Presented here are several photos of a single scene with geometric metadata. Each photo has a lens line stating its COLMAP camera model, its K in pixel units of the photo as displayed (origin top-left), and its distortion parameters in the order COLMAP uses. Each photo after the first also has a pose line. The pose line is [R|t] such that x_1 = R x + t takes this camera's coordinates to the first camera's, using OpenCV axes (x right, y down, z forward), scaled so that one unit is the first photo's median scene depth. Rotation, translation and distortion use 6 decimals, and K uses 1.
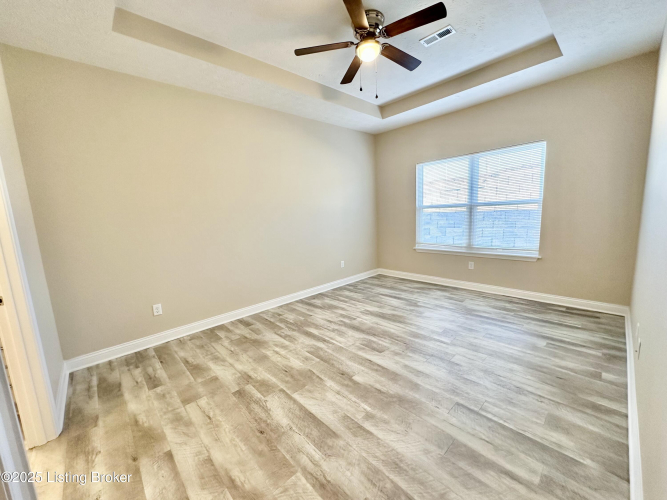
lens RADIAL K [[266.9, 0, 333.5], [0, 266.9, 250.2], [0, 0, 1]] dist [-0.003323, 0.000116]
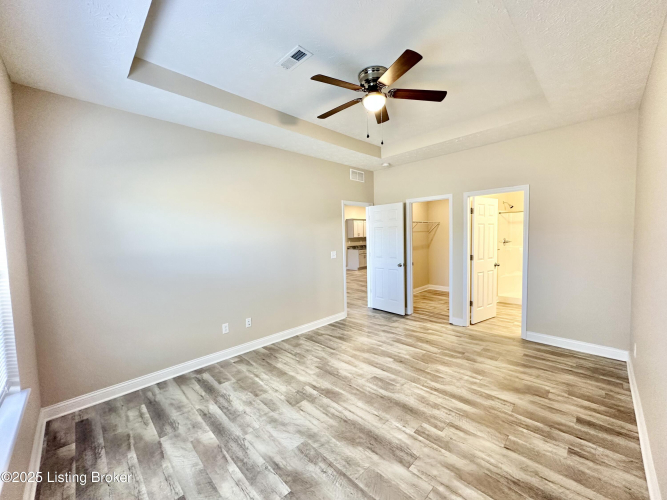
lens RADIAL K [[266.9, 0, 333.8], [0, 266.9, 251.1], [0, 0, 1]] dist [-0.003323, 0.000116]
pose [[-0.996828, 0.076108, -0.023265, 0.299021], [0.069855, 0.976803, 0.202423, -0.331928], [0.038132, 0.200156, -0.979022, 1.783160]]
